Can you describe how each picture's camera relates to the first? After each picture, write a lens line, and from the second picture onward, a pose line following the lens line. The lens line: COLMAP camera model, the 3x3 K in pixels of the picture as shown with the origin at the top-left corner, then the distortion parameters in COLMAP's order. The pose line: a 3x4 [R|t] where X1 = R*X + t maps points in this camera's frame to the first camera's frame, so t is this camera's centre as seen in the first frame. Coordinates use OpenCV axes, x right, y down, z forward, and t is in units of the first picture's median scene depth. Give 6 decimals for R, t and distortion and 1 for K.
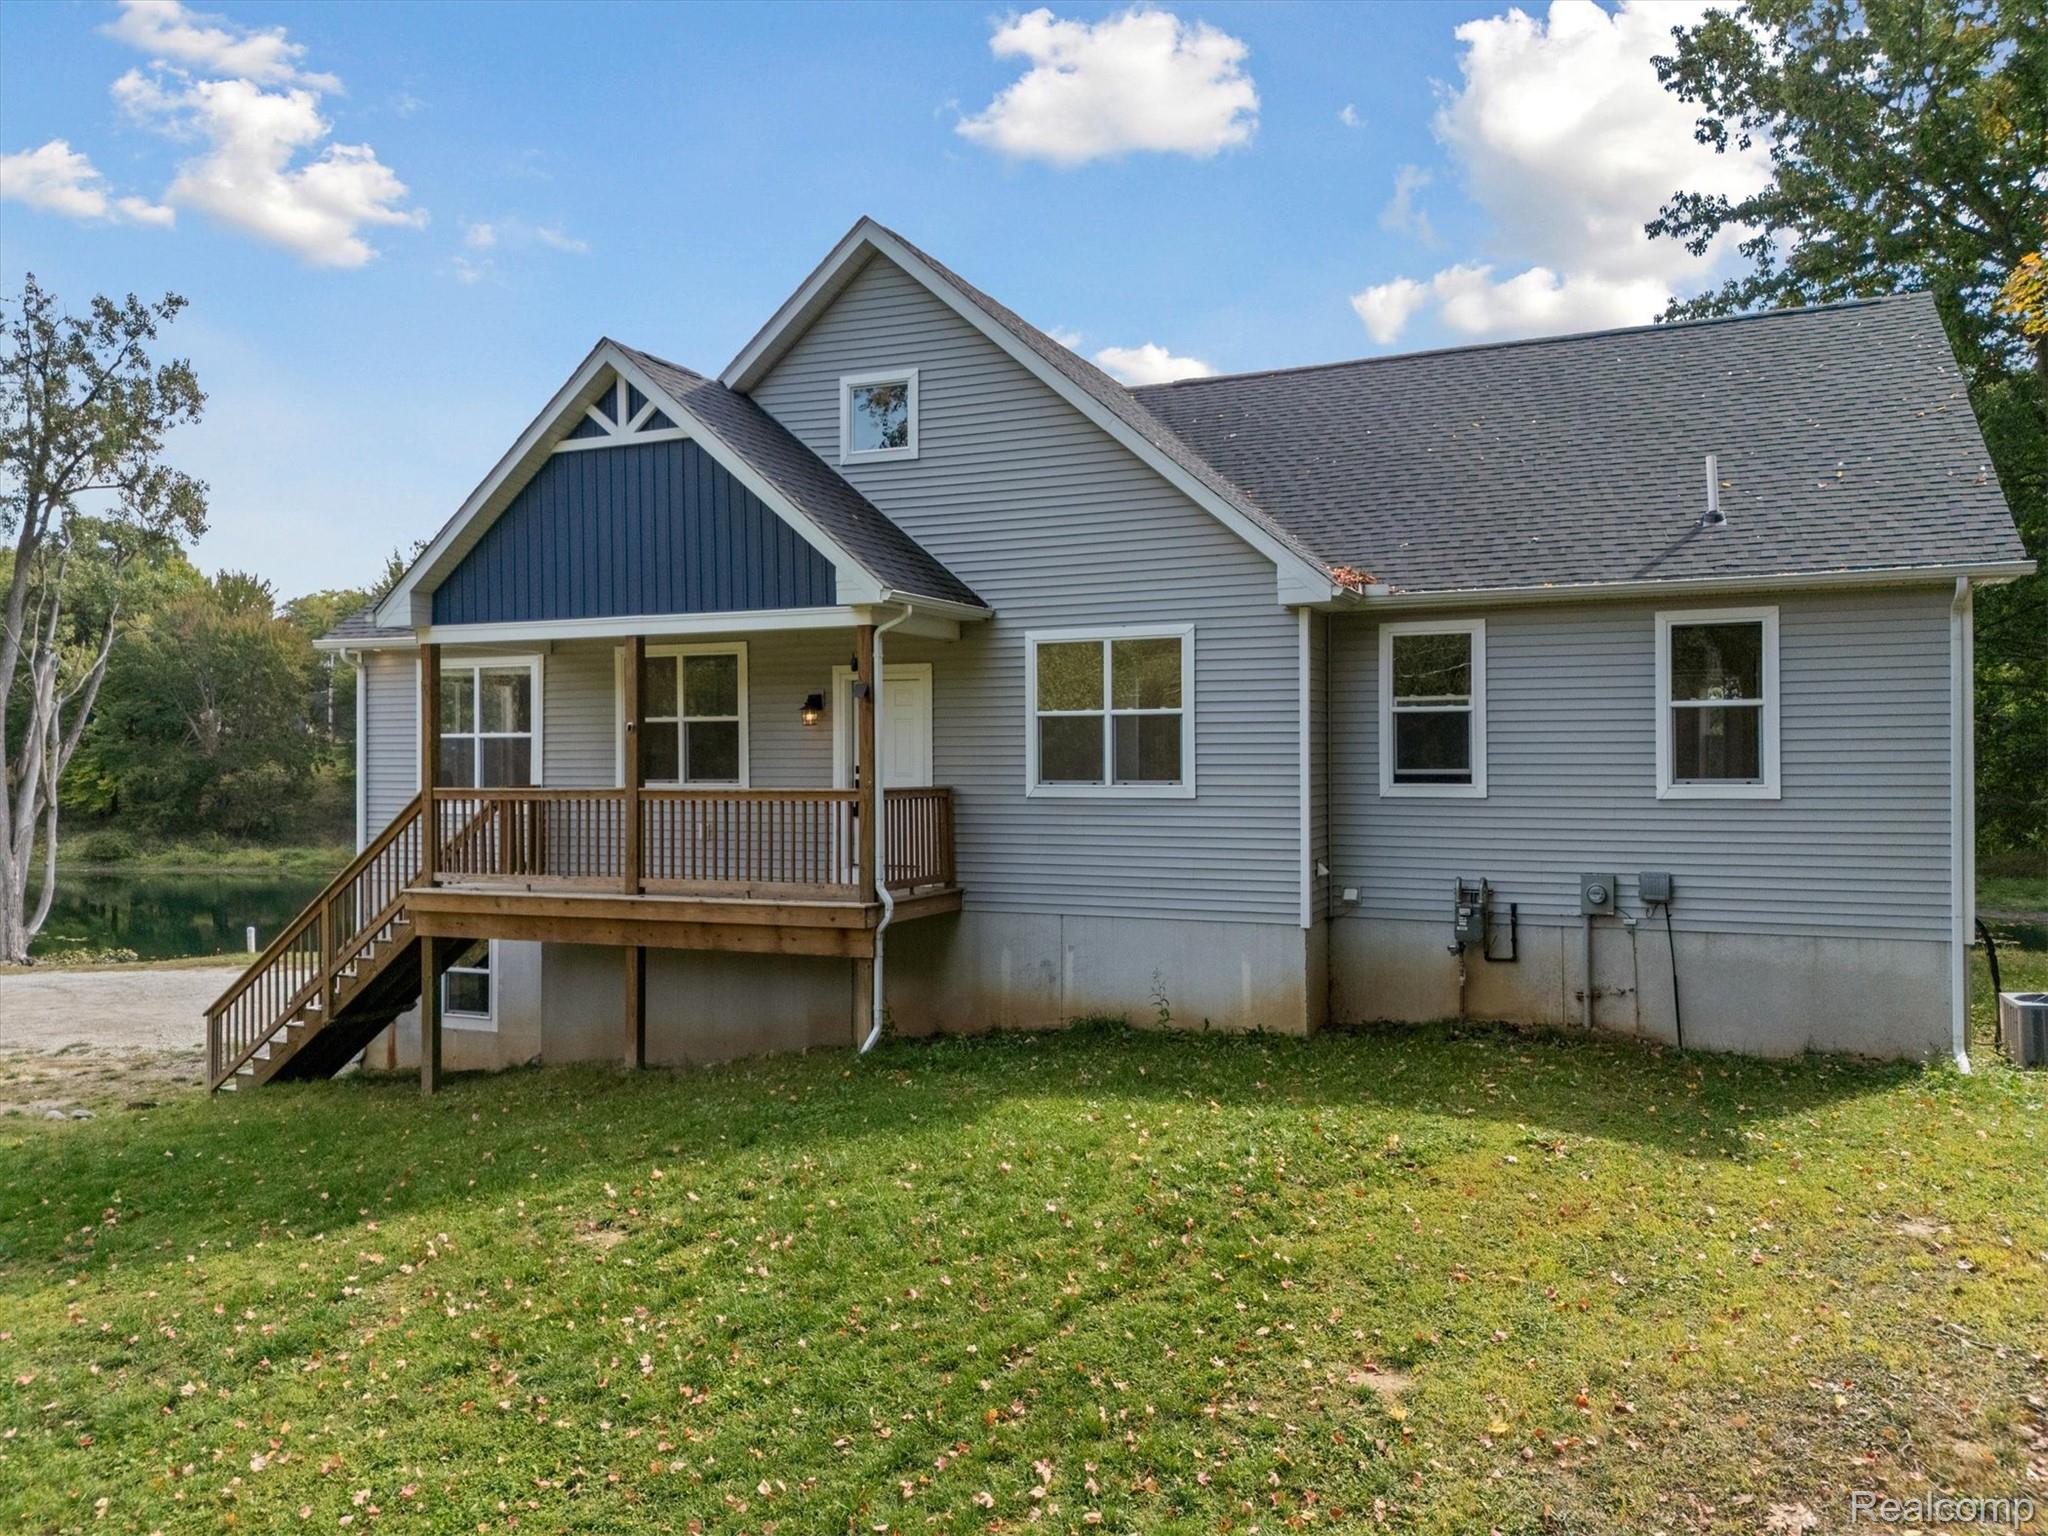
lens RADIAL K [[1570.8, 0, 1024.0], [0, 1570.8, 768.0], [0, 0, 1]] dist [0.064571, -0.080534]
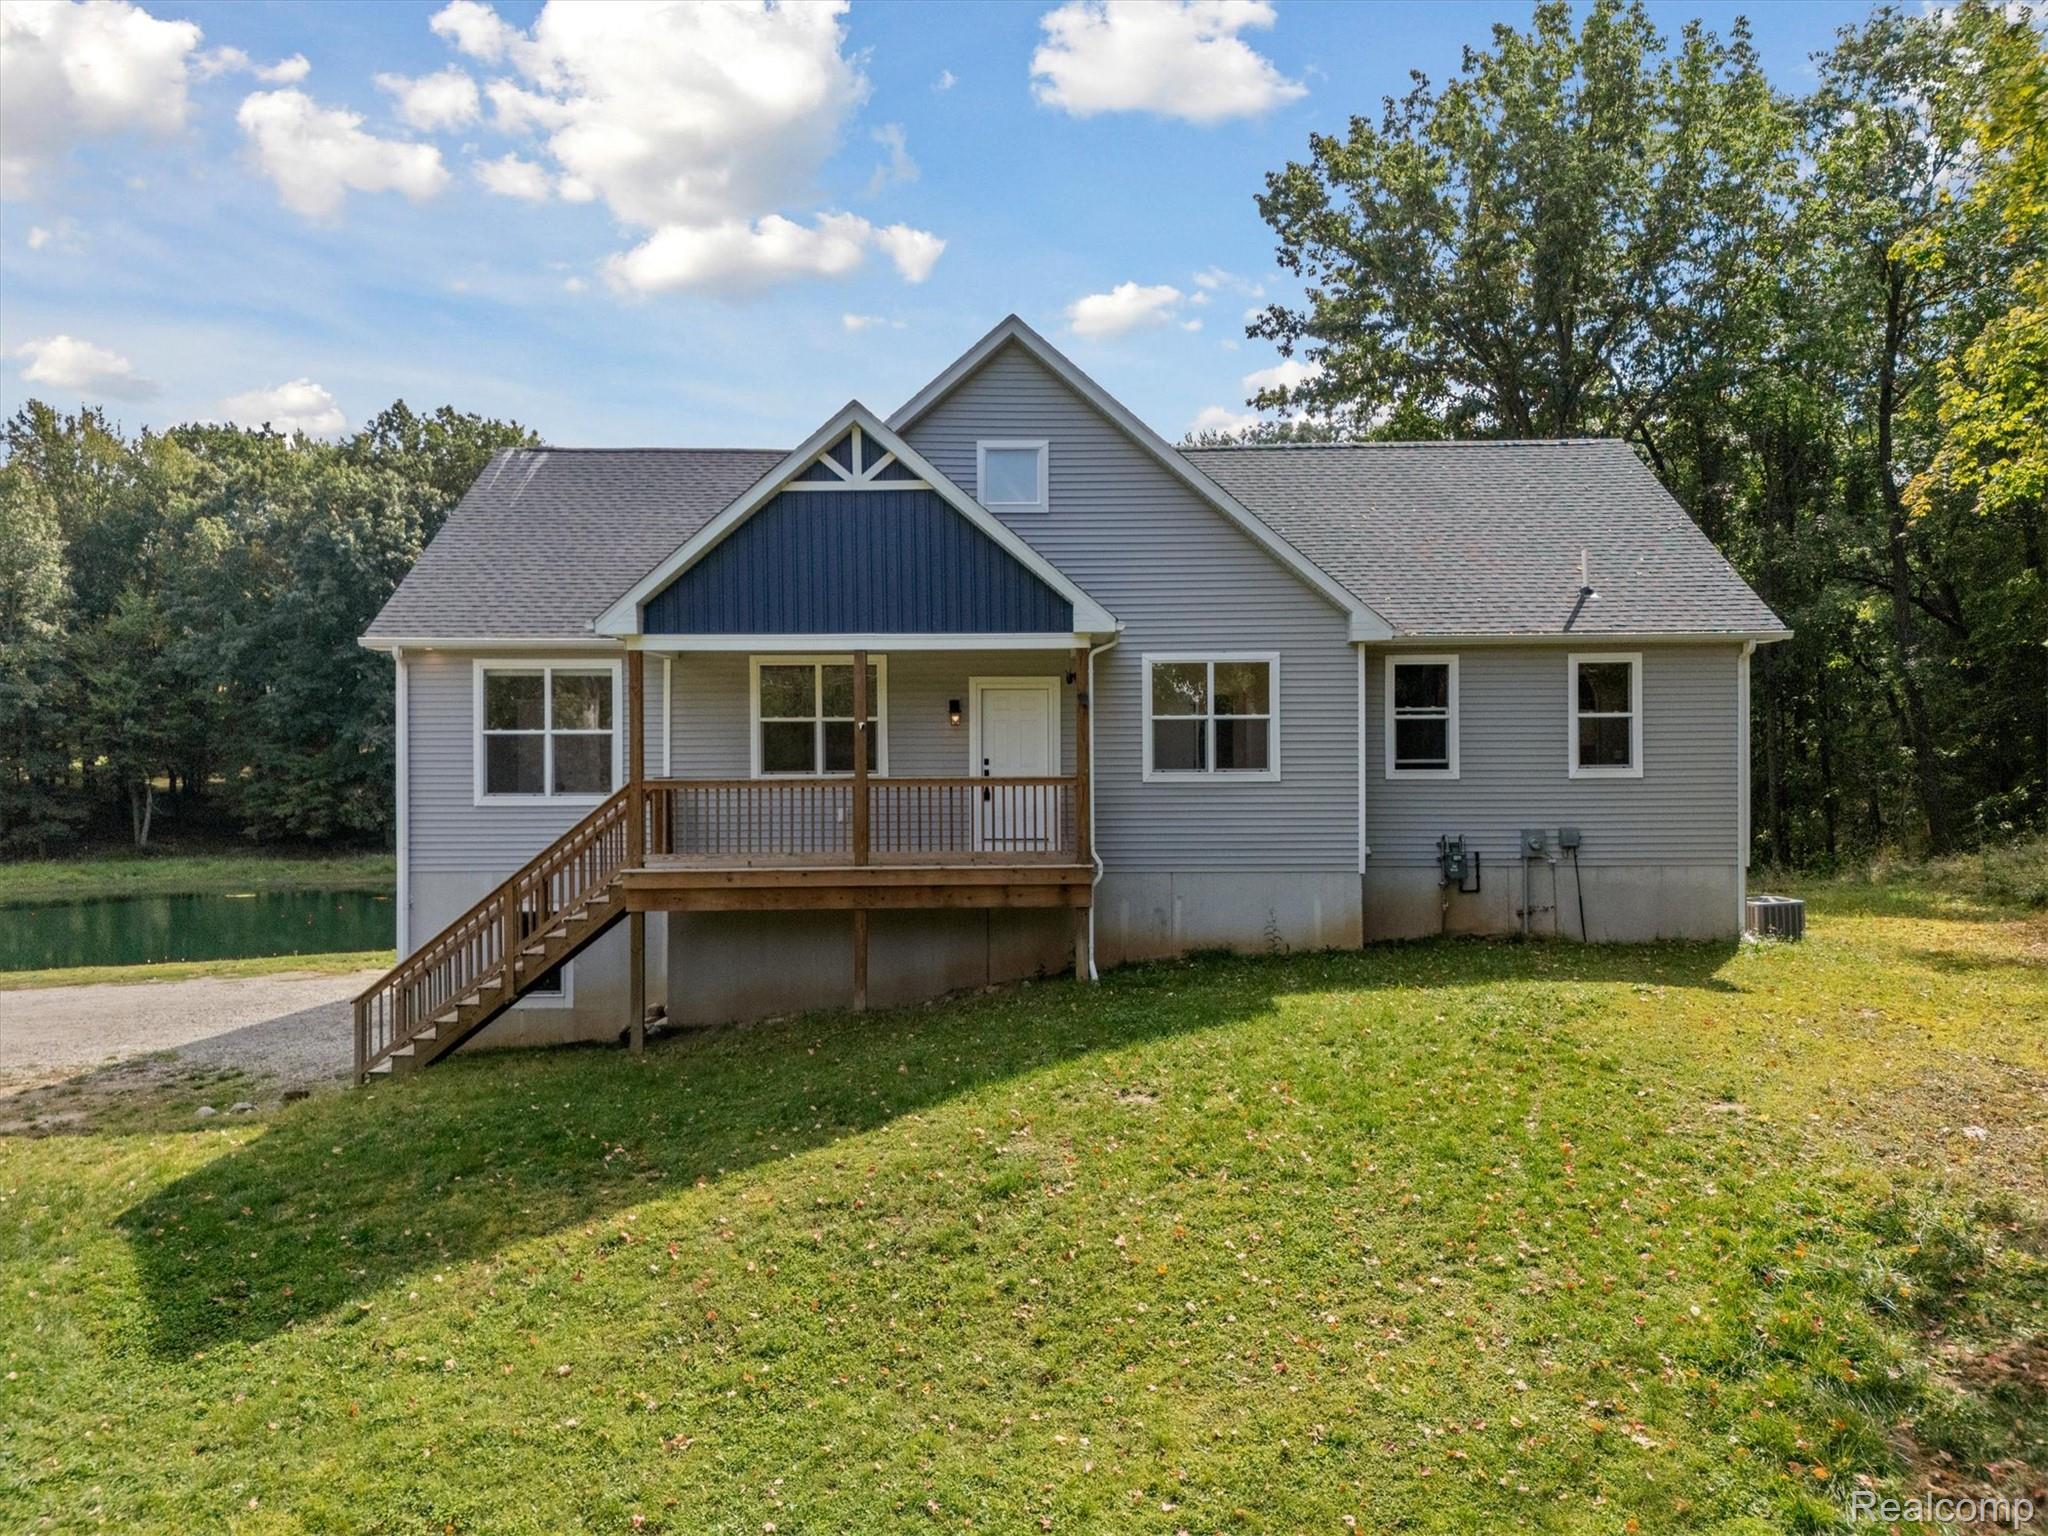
lens RADIAL K [[1570.8, 0, 1024.0], [0, 1570.8, 768.0], [0, 0, 1]] dist [0.064571, -0.080534]
pose [[0.911310, -0.004609, 0.411695, -0.648651], [0.003870, 0.999989, 0.002629, 0.003371], [-0.411702, -0.000803, 0.911318, -0.143255]]
